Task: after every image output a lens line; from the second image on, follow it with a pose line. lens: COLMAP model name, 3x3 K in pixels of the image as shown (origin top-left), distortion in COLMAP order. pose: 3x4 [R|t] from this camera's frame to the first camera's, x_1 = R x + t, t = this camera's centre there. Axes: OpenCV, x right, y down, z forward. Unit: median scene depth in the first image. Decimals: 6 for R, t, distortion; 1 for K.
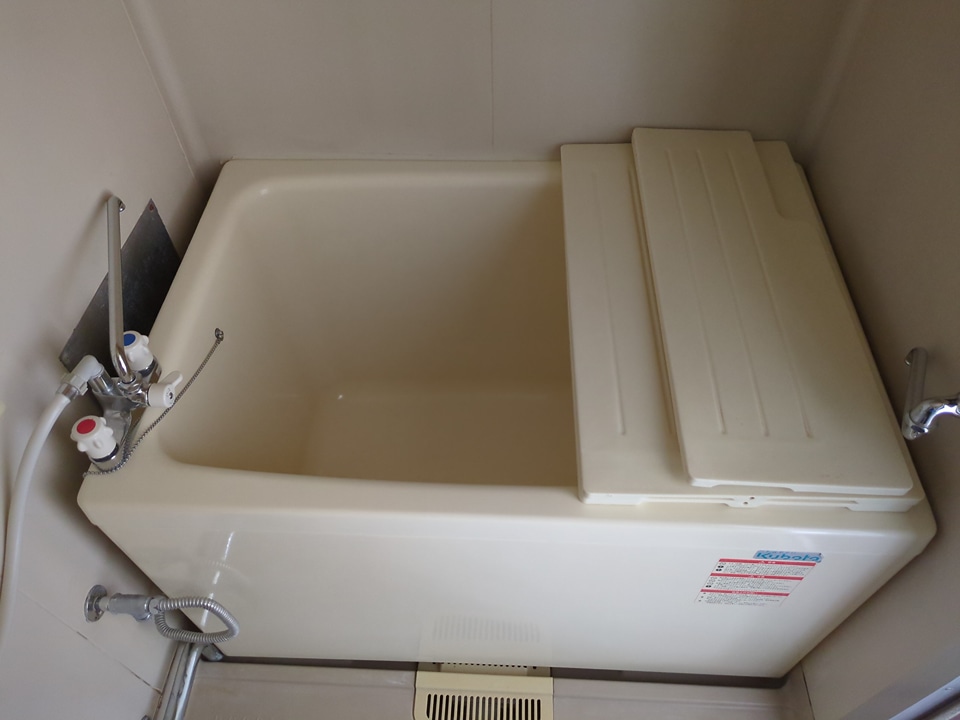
lens RADIAL K [[718.4, 0, 473.3], [0, 718.4, 359.1], [0, 0, 1]] dist [0.034748, -0.012243]
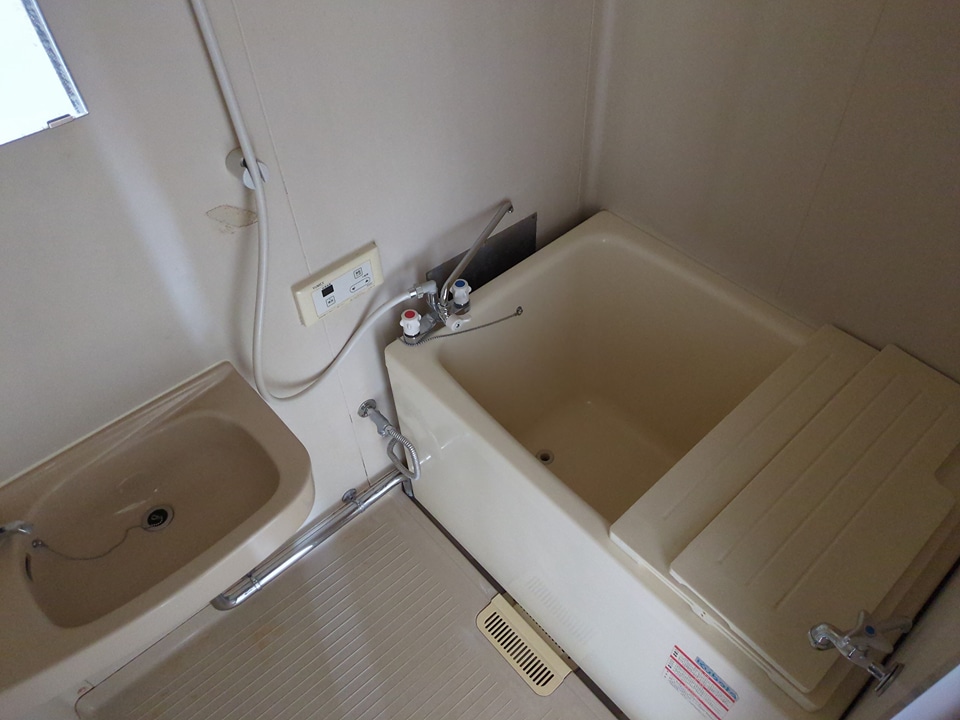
lens RADIAL K [[718.4, 0, 486.8], [0, 718.4, 359.5], [0, 0, 1]] dist [0.034748, -0.012243]
pose [[0.706990, 0.538079, -0.458951, 0.382180], [-0.546522, 0.827552, 0.128341, -0.120667], [0.448863, 0.160091, 0.879143, -0.353143]]
